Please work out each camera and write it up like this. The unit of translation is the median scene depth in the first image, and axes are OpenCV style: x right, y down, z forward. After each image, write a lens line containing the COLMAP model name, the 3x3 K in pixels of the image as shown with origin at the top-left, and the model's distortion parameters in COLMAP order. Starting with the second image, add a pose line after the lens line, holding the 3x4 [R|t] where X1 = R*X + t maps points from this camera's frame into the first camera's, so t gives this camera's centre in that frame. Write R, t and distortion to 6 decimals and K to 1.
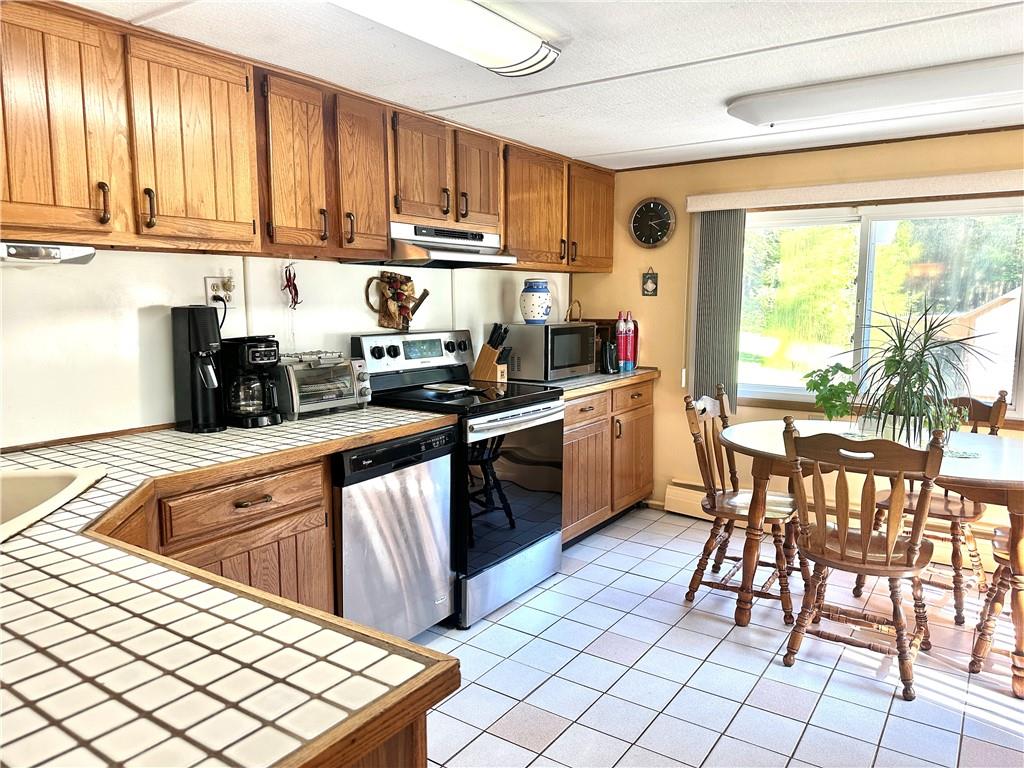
lens RADIAL K [[724.9, 0, 512.3], [0, 724.9, 384.8], [0, 0, 1]] dist [0.014482, -0.005795]
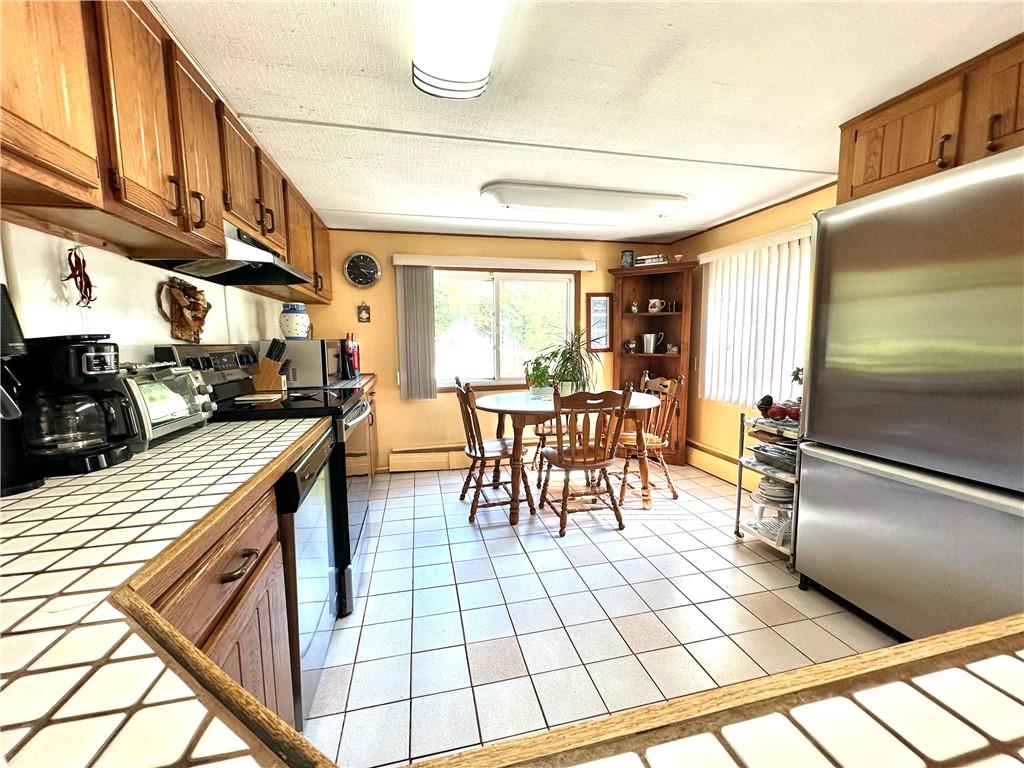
lens RADIAL K [[413.3, 0, 515.2], [0, 413.3, 383.4], [0, 0, 1]] dist [-0.002537, -0.000973]
pose [[0.663283, -0.083516, 0.743694, -0.321628], [0.100032, 0.994730, 0.022492, 0.007922], [-0.741653, 0.059475, 0.668142, 0.383619]]
